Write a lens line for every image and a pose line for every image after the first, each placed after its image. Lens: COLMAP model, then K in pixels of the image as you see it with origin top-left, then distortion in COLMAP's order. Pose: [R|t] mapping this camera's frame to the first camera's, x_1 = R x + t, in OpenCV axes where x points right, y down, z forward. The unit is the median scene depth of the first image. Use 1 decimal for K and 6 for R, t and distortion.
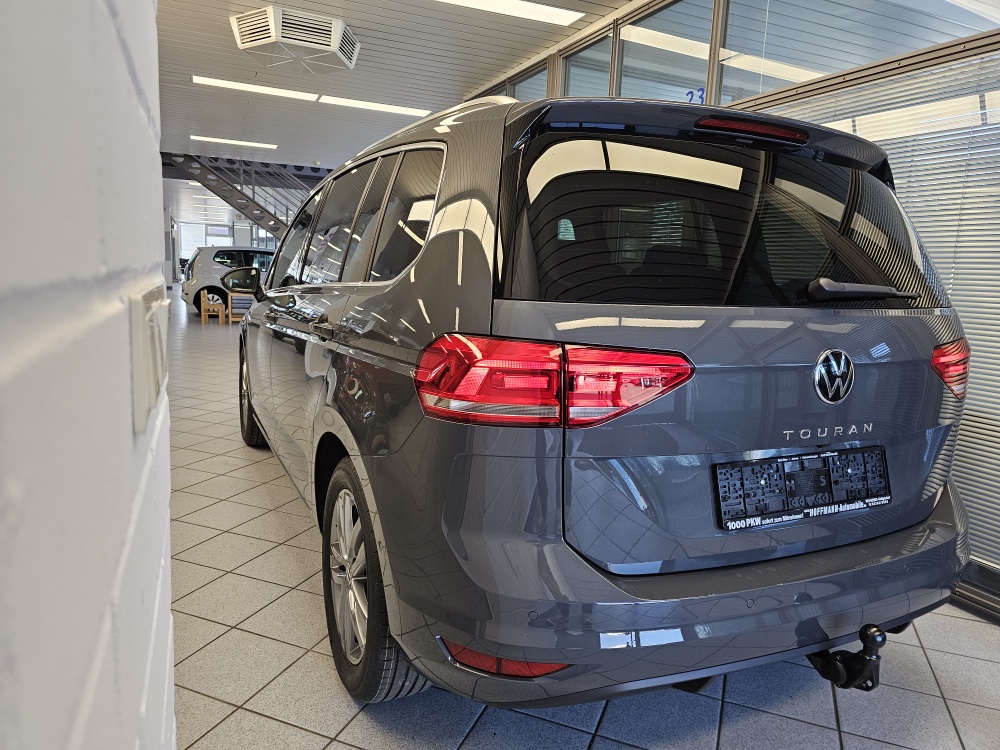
lens RADIAL K [[674.2, 0, 508.7], [0, 674.2, 370.3], [0, 0, 1]] dist [0.074346, -0.083202]
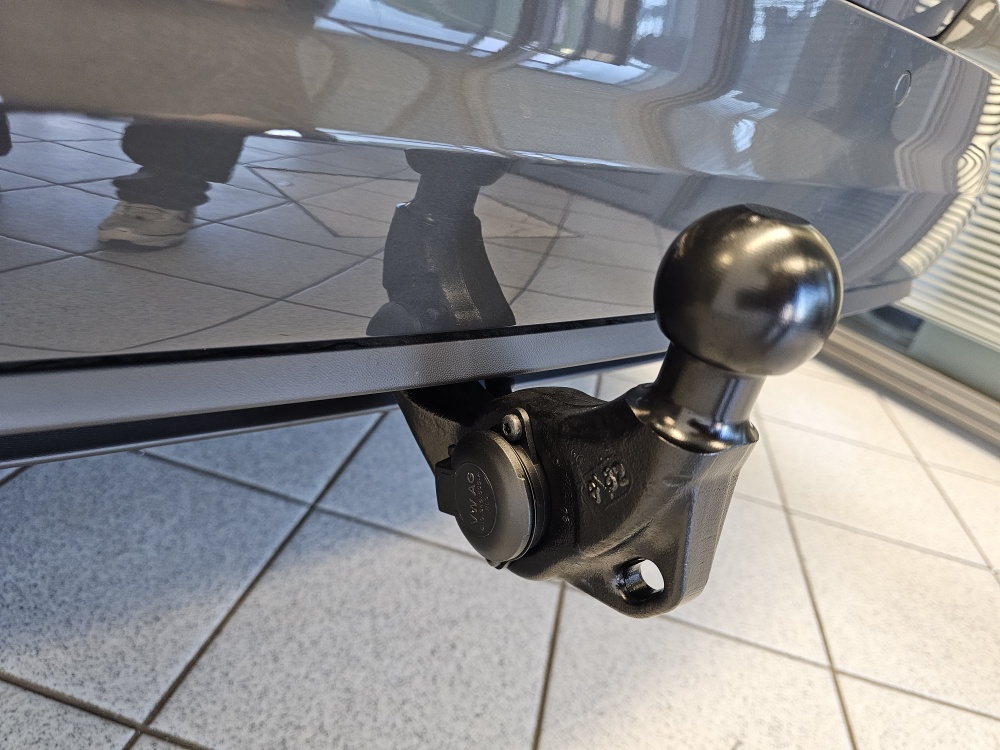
lens RADIAL K [[674.2, 0, 508.7], [0, 674.2, 370.3], [0, 0, 1]] dist [0.074346, -0.083202]
pose [[0.971427, 0.071267, 0.226386, 0.447355], [-0.141941, 0.938921, 0.313497, 0.359355], [-0.190217, -0.336673, 0.922209, 0.861927]]
